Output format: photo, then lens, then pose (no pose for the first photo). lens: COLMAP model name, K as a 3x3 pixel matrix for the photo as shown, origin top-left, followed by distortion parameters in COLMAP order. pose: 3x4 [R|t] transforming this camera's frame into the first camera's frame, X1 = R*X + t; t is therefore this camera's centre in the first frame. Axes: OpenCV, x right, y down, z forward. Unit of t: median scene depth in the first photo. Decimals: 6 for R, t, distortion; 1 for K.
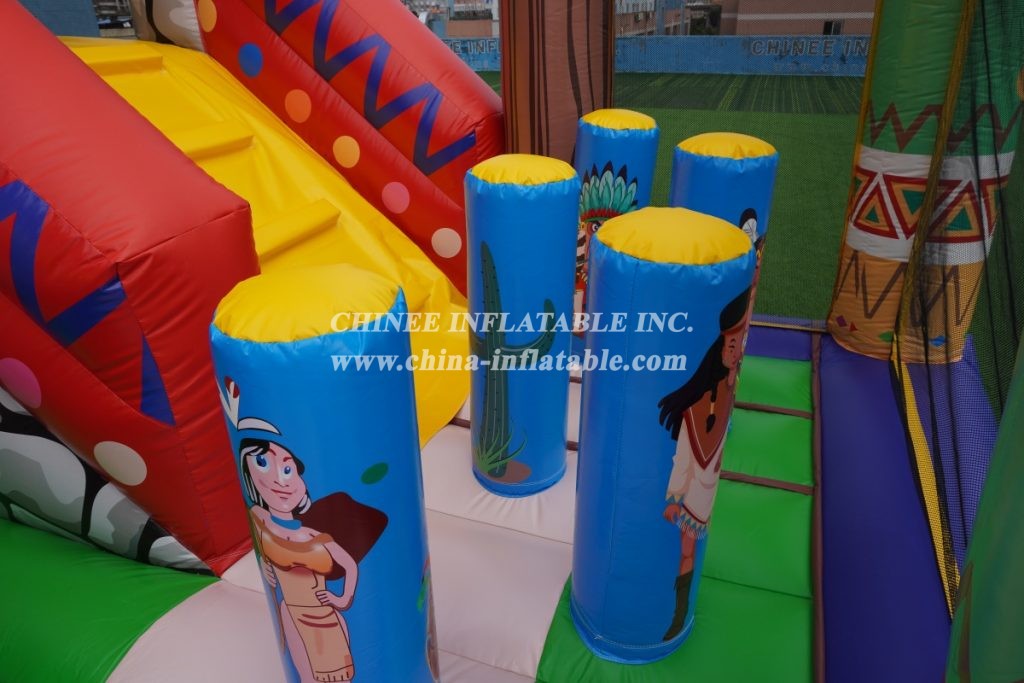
lens RADIAL K [[700.9, 0, 512.0], [0, 700.9, 341.9], [0, 0, 1]] dist [-0.006679, -0.001640]
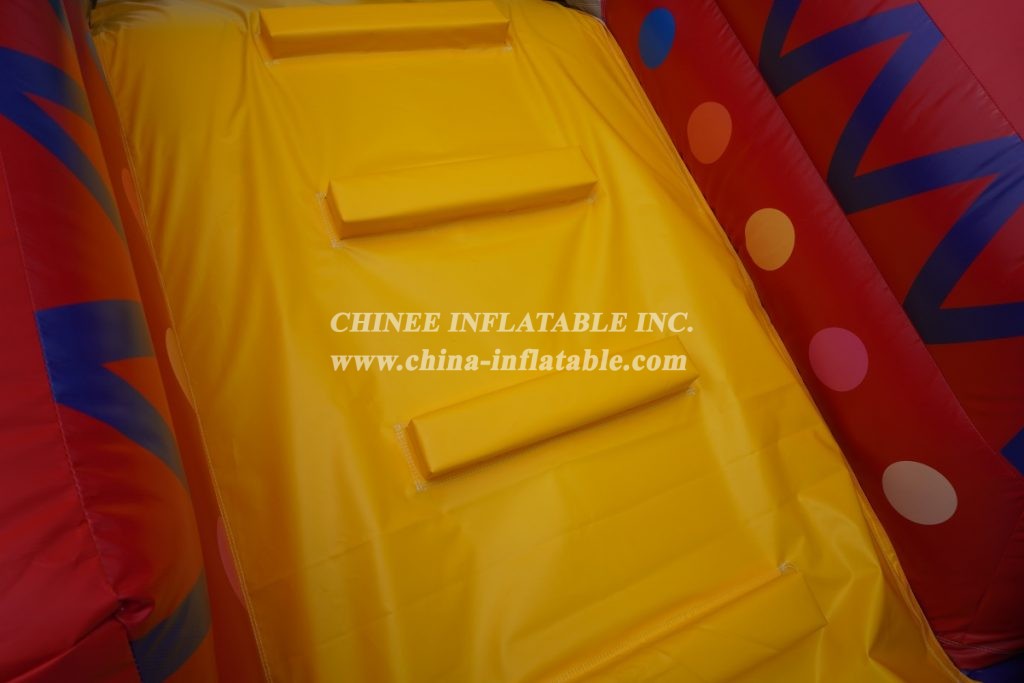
lens RADIAL K [[700.9, 0, 511.3], [0, 700.9, 341.0], [0, 0, 1]] dist [-0.006679, -0.001640]
pose [[0.772945, 0.311872, -0.552533, -0.081851], [-0.284765, 0.948736, 0.137144, -0.223189], [0.566979, 0.051337, 0.822131, 0.500906]]
